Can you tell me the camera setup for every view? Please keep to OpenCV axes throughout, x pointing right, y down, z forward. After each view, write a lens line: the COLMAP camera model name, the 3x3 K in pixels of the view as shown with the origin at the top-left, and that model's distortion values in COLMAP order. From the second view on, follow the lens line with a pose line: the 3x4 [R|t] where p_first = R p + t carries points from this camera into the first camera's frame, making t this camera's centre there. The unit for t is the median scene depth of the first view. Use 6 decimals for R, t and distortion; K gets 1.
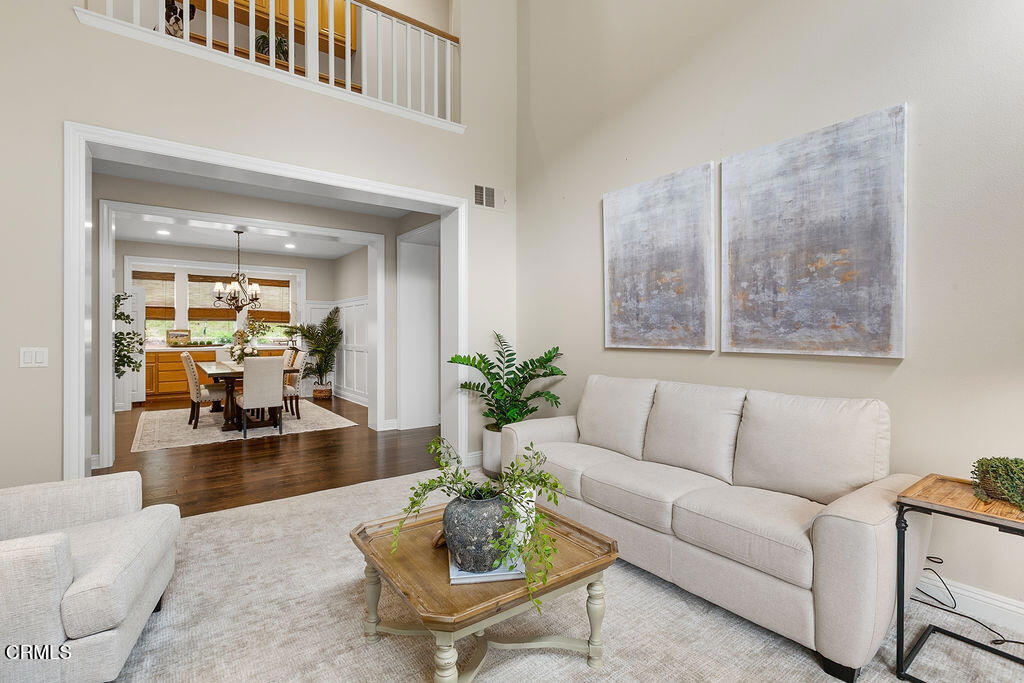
lens RADIAL K [[471.5, 0, 494.9], [0, 471.5, 335.9], [0, 0, 1]] dist [0.000170, 0.000061]
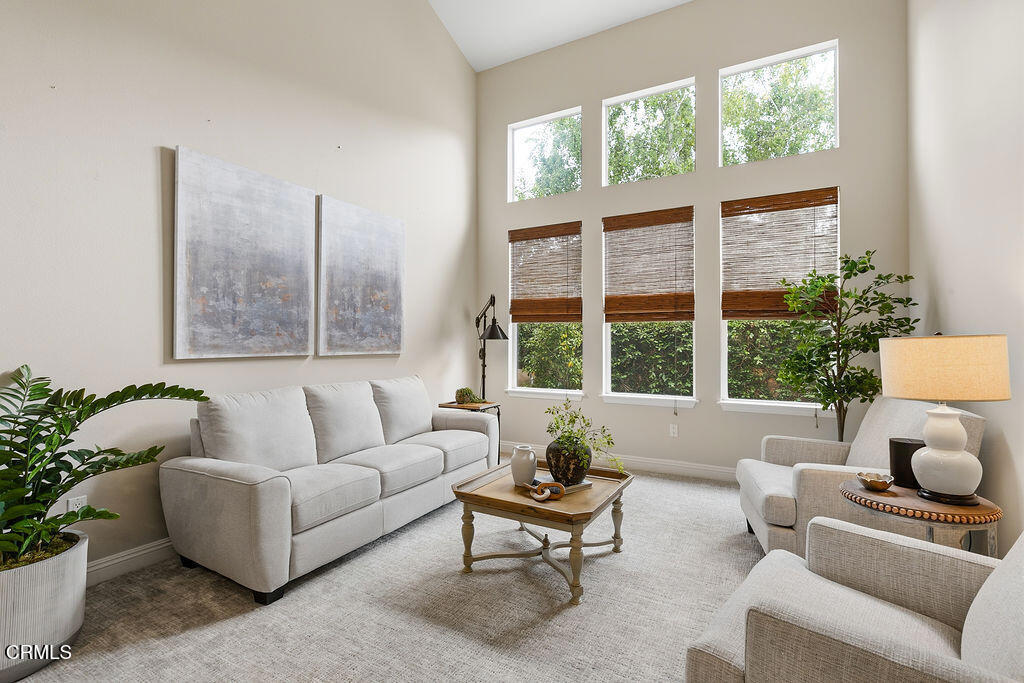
lens RADIAL K [[471.5, 0, 494.9], [0, 471.5, 335.9], [0, 0, 1]] dist [0.000170, 0.000061]
pose [[-0.412223, 0.004124, 0.911074, -0.718167], [-0.002880, 0.999979, -0.005829, -0.009704], [-0.911078, -0.005027, -0.412202, 0.995268]]
